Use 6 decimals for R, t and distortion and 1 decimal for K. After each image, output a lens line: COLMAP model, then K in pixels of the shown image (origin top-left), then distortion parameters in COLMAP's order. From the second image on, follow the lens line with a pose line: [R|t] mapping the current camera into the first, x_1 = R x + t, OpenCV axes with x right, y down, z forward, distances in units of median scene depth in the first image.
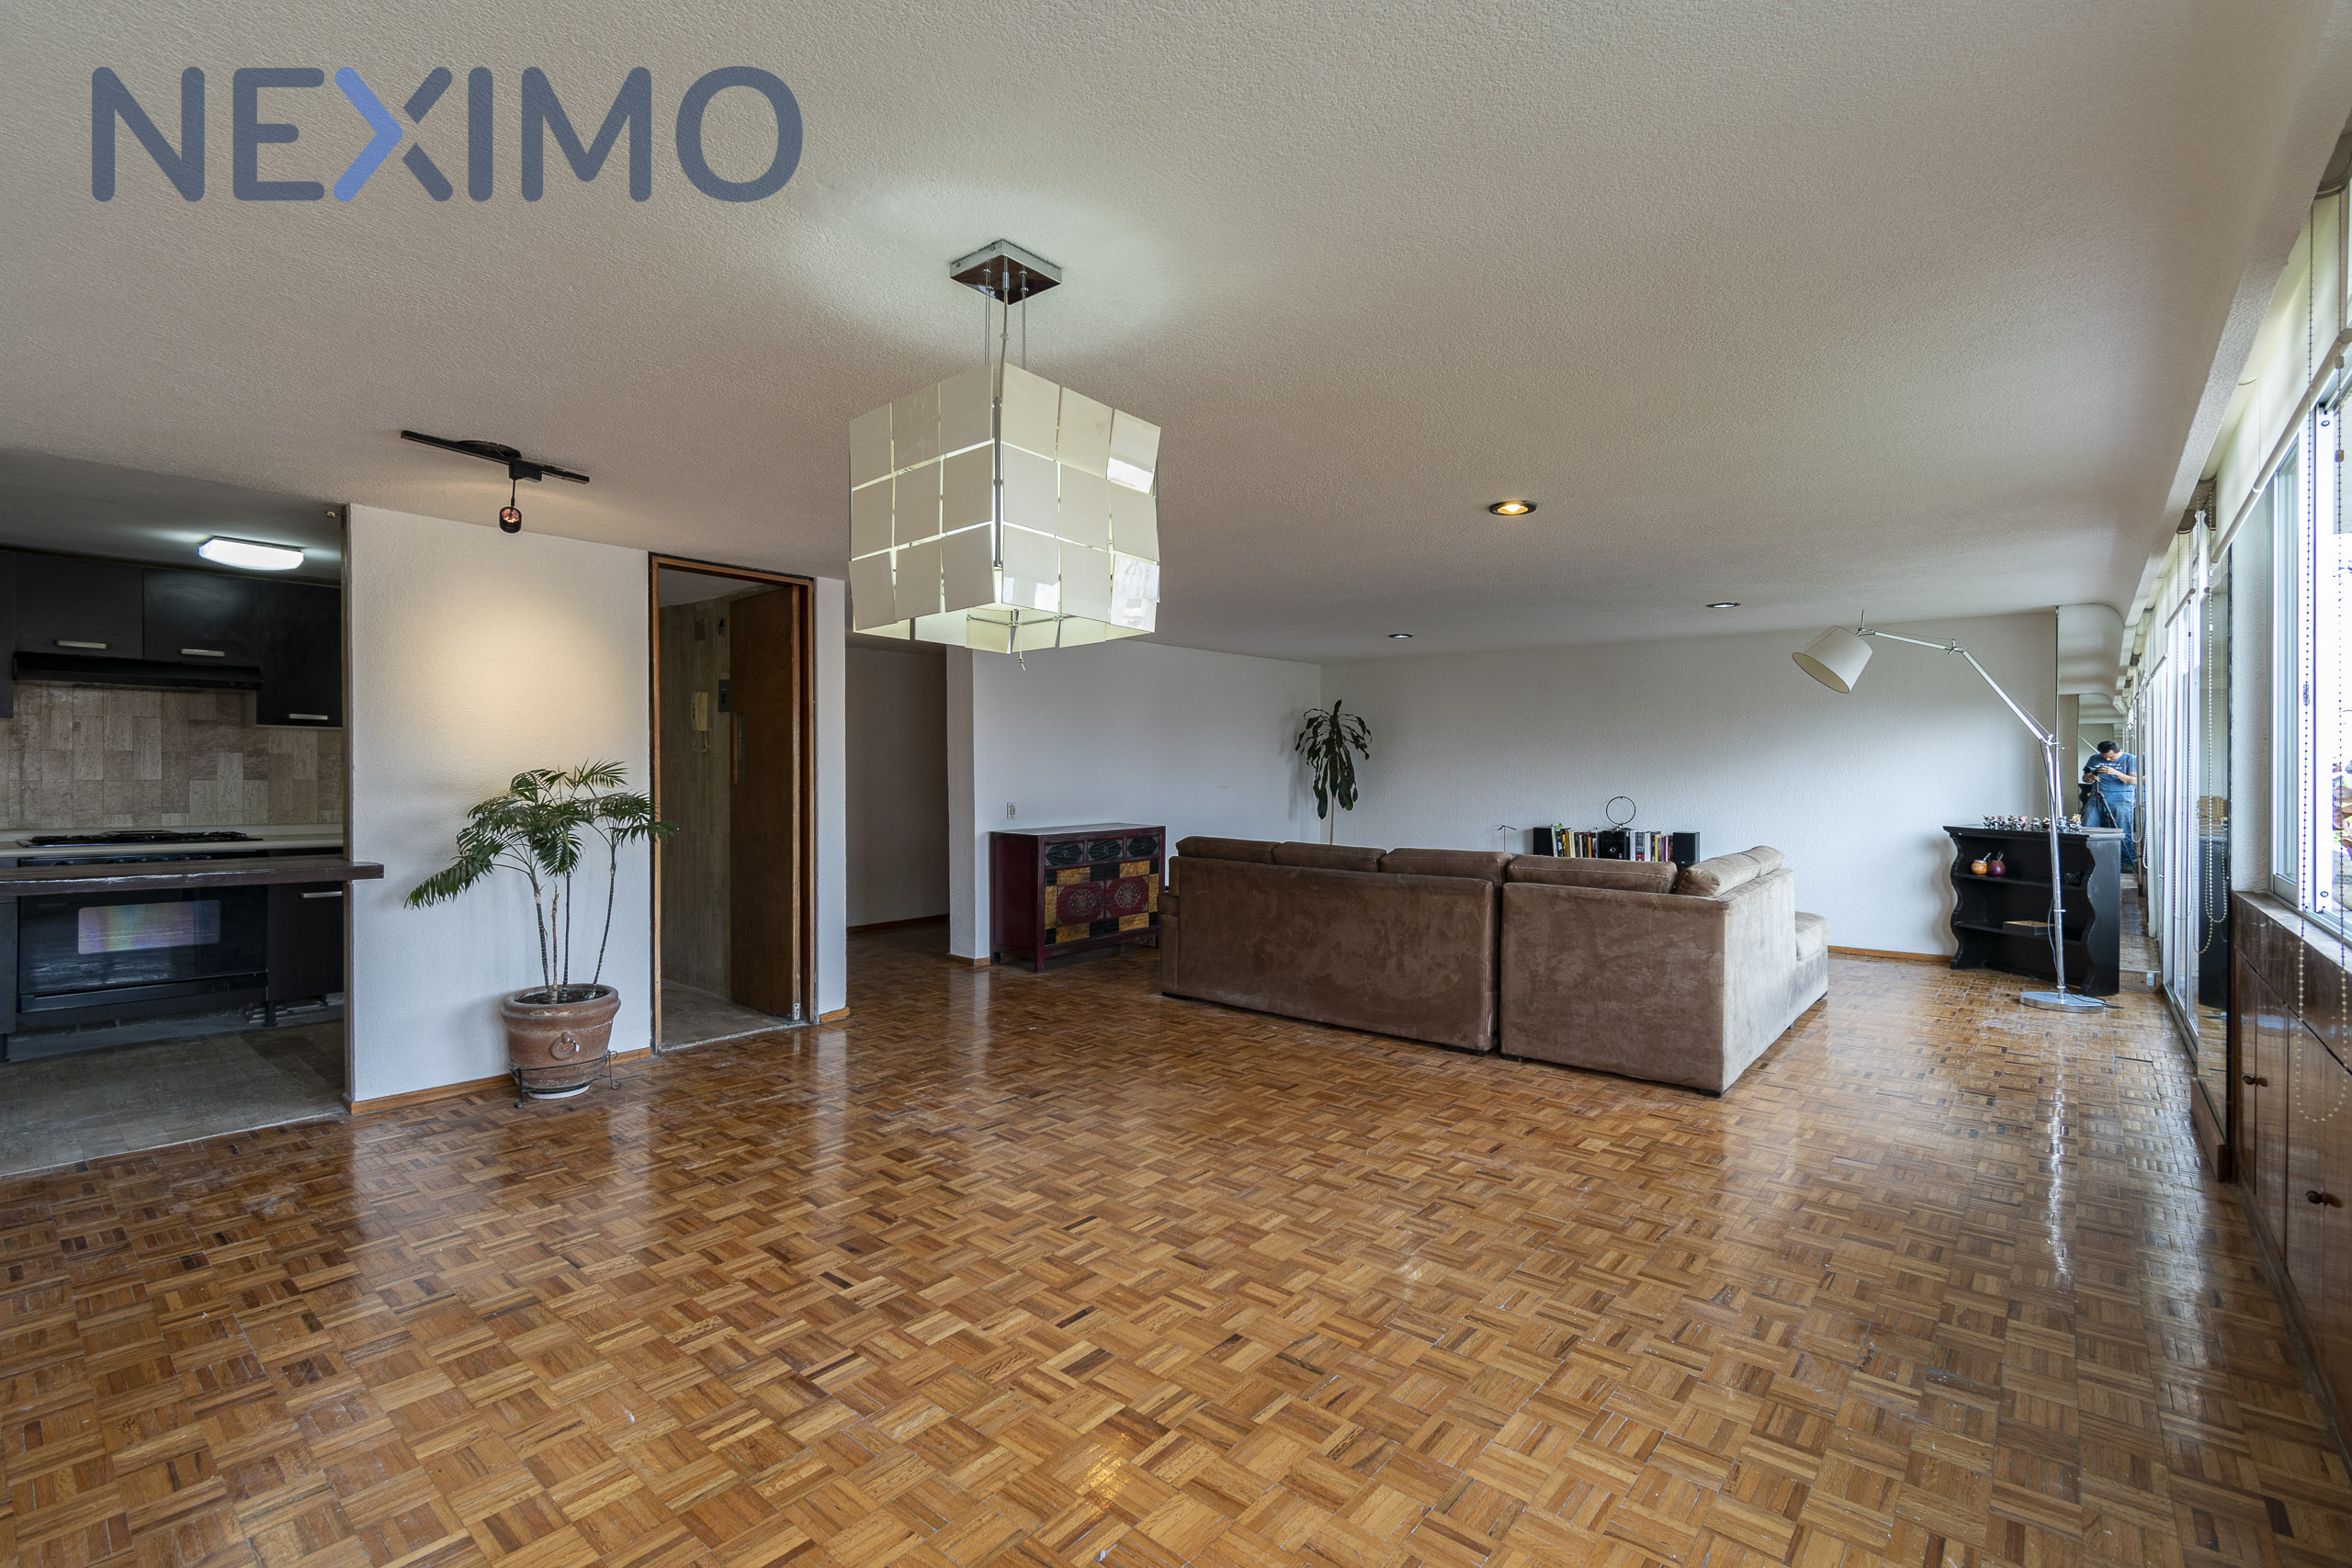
lens RADIAL K [[1048.5, 0, 1185.7], [0, 1048.5, 779.6], [0, 0, 1]] dist [0.003450, -0.000798]
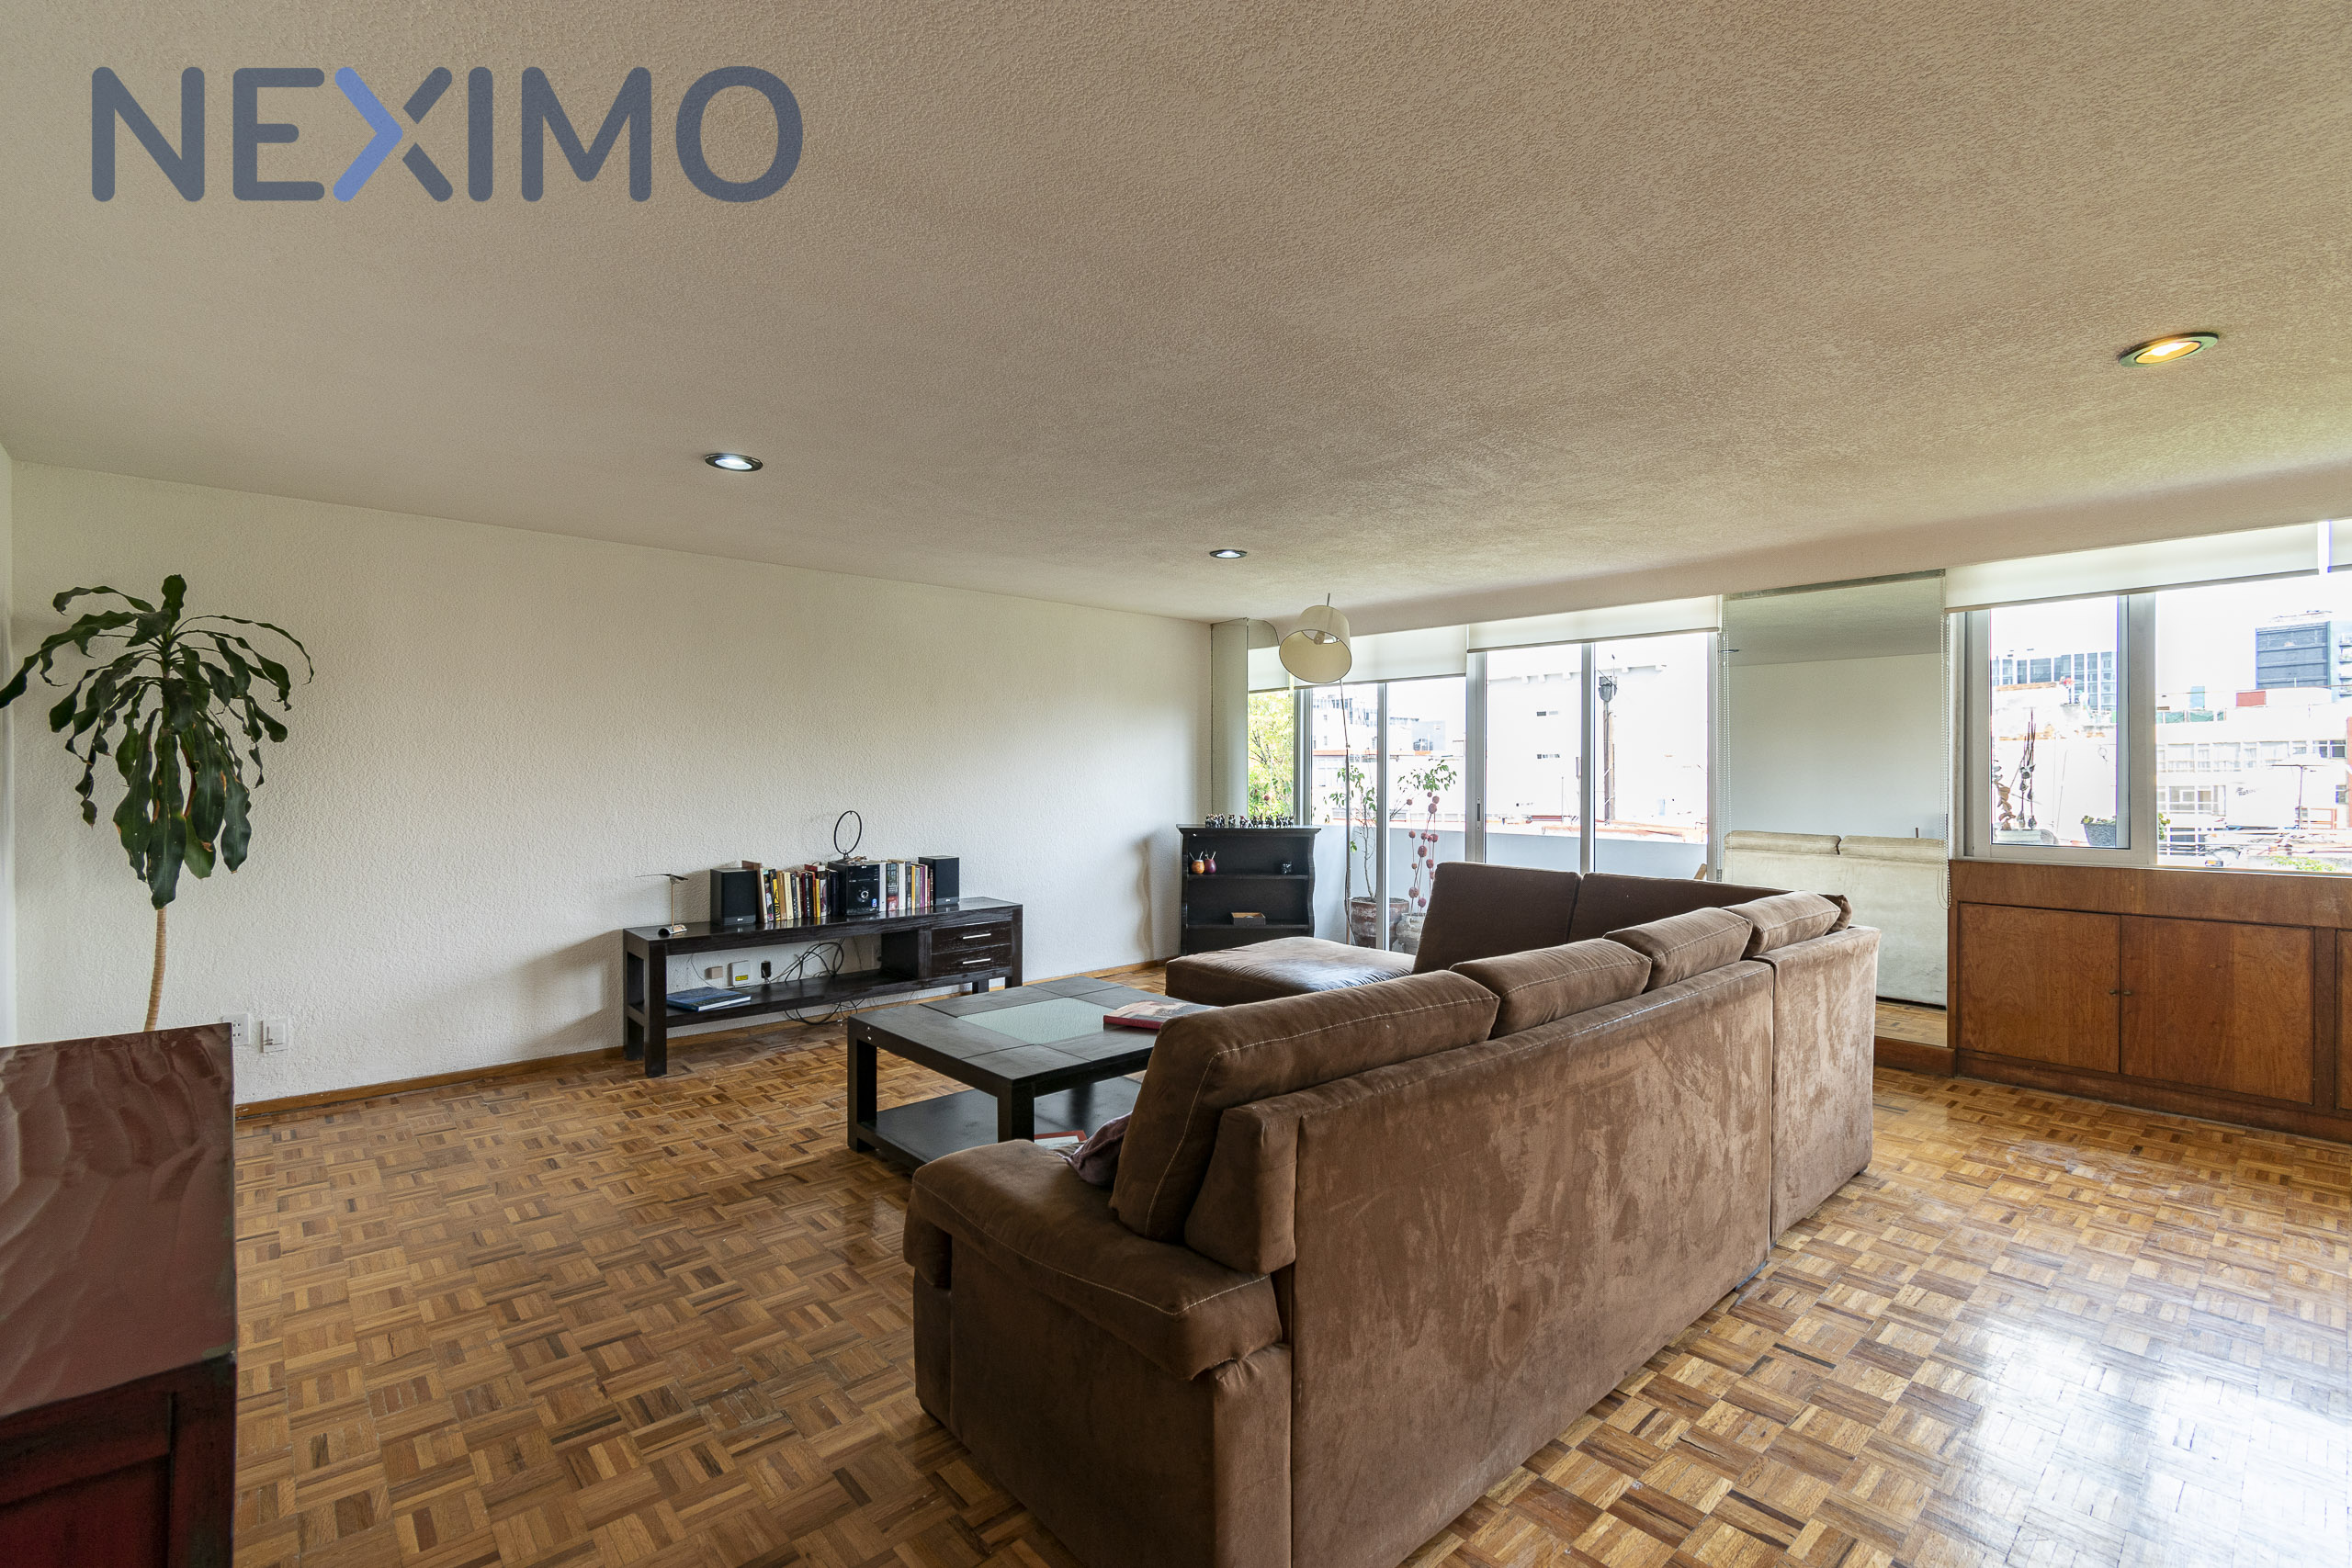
lens RADIAL K [[1048.5, 0, 1181.5], [0, 1048.5, 778.8], [0, 0, 1]] dist [0.003450, -0.000798]
pose [[0.130965, -0.006697, 0.991364, -0.315600], [0.007756, 0.999954, 0.005730, -0.008503], [-0.991357, 0.006938, 0.131011, 1.125223]]
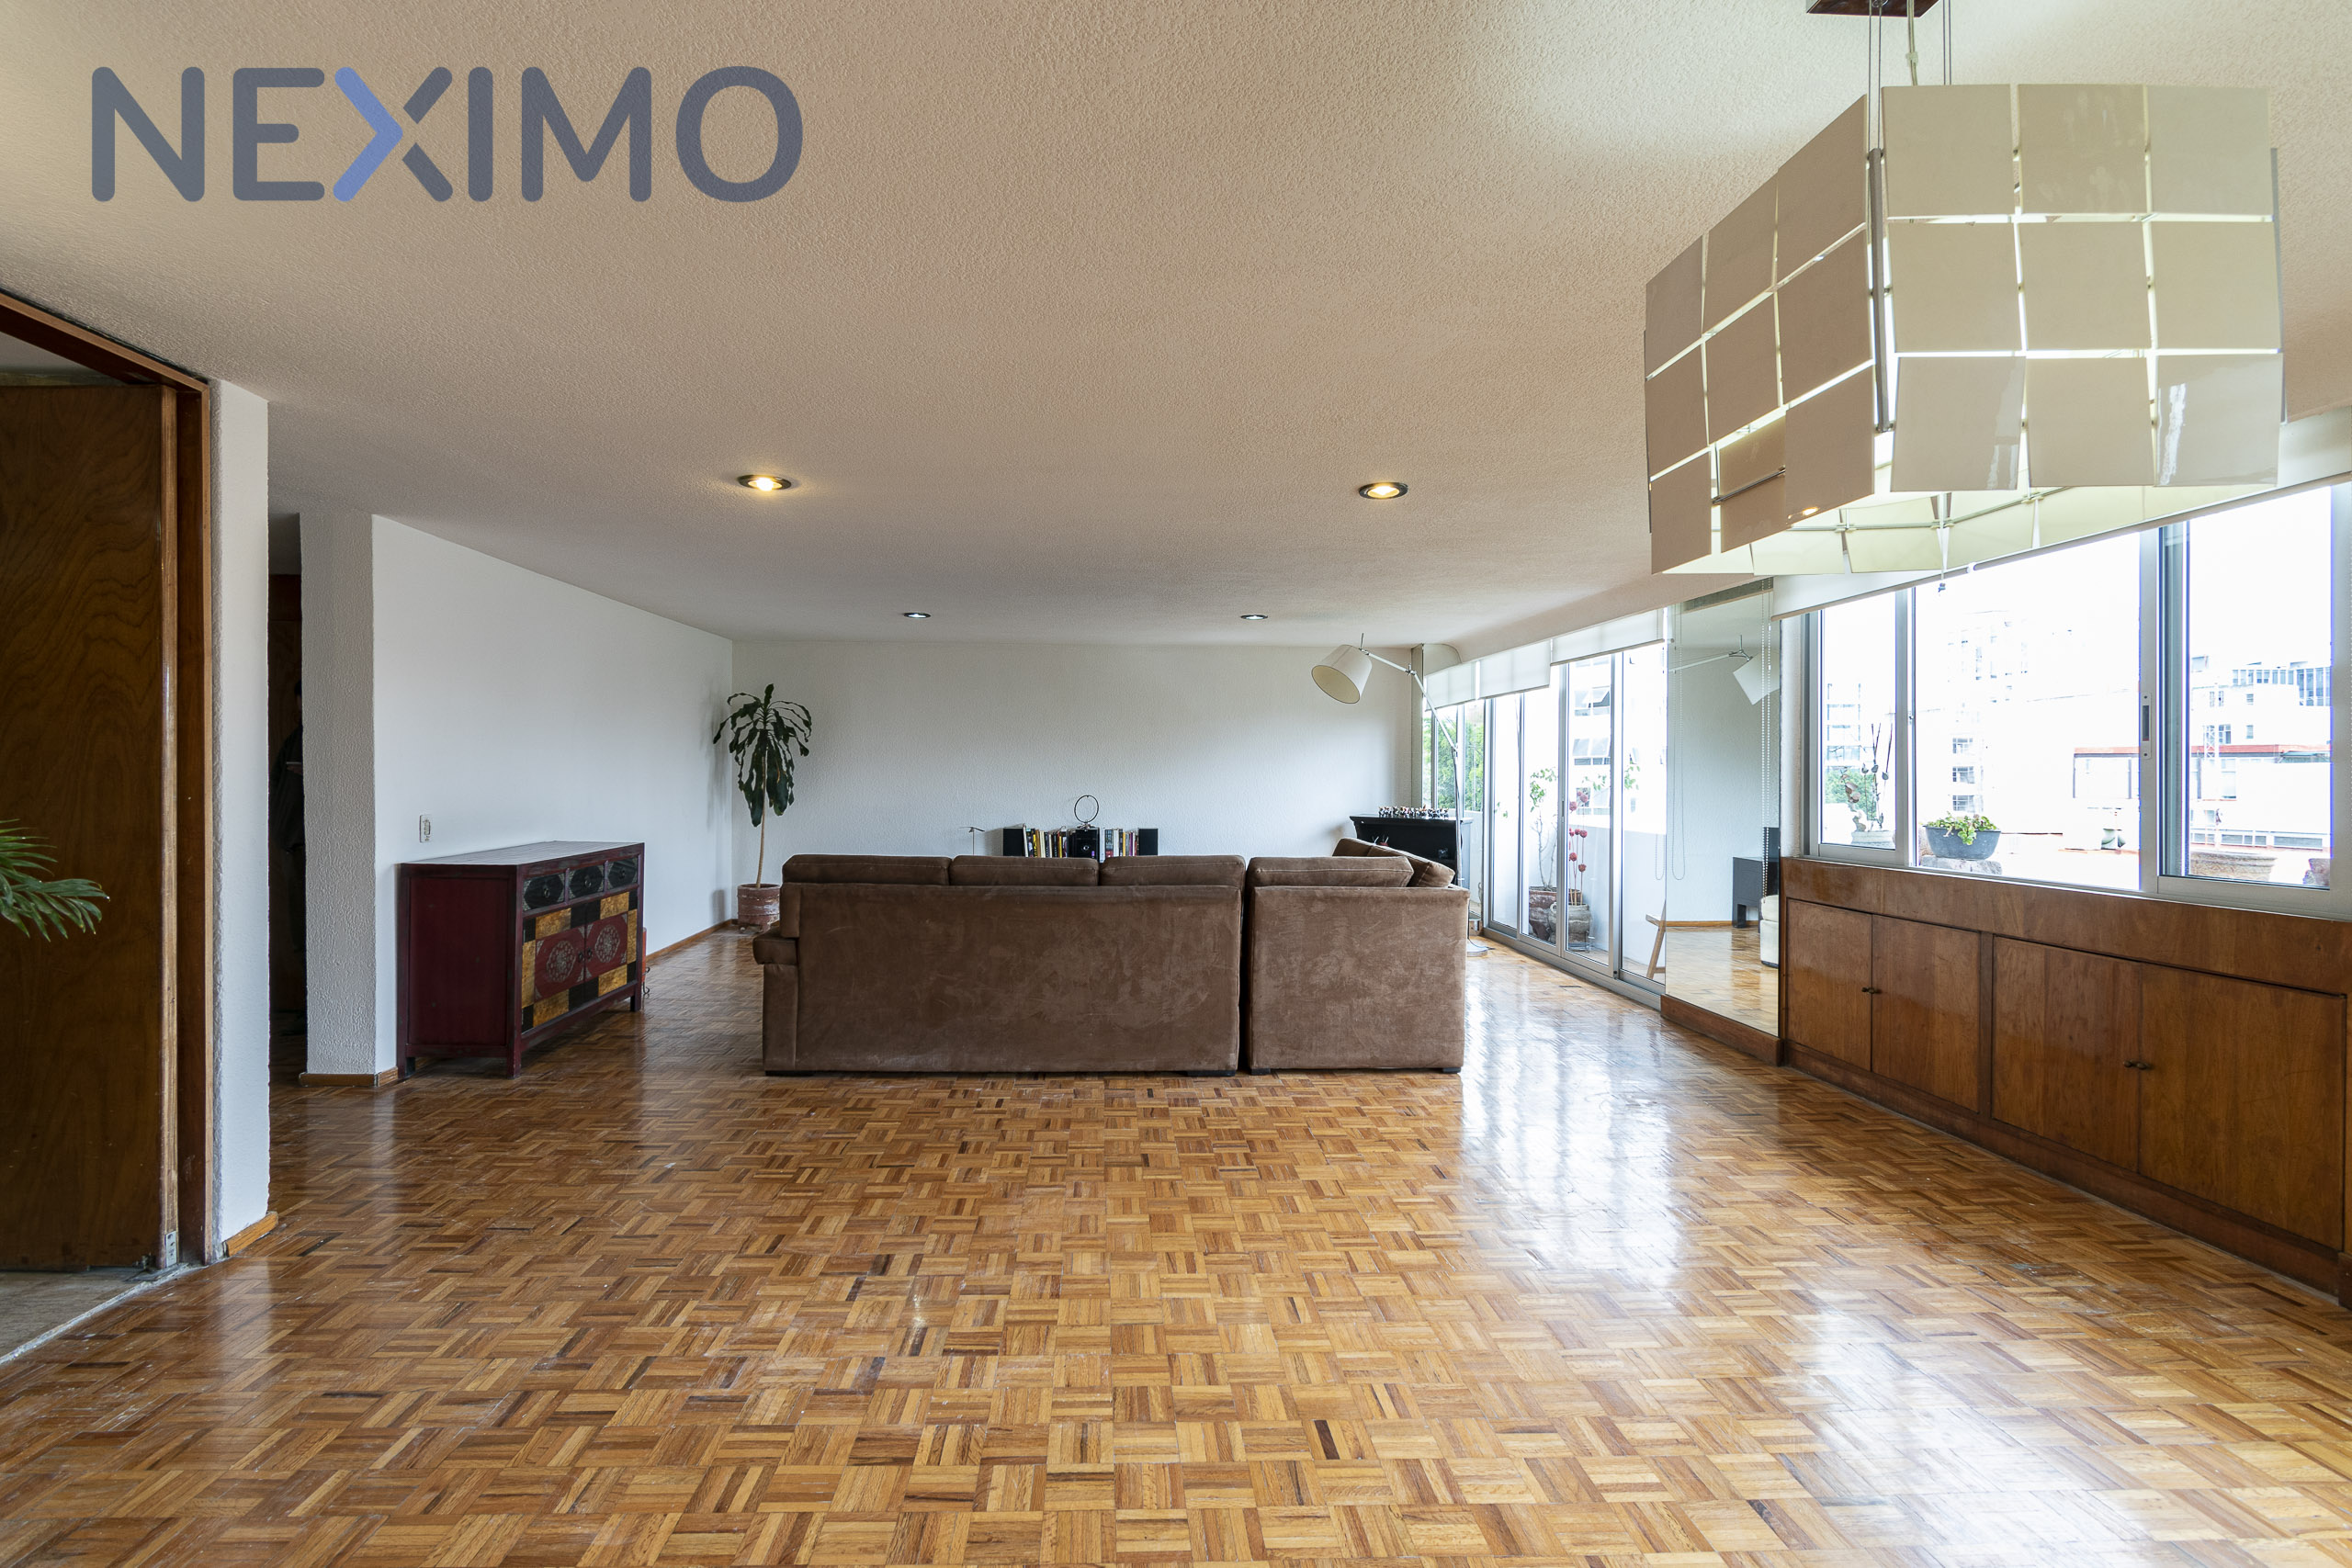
lens RADIAL K [[1048.5, 0, 1098.5], [0, 1048.5, 778.1], [0, 0, 1]] dist [0.003450, -0.000798]
pose [[0.746464, -0.000092, 0.665426, -0.402522], [0.000975, 0.999999, -0.000955, 0.000553], [-0.665425, 0.001362, 0.746464, 0.366052]]
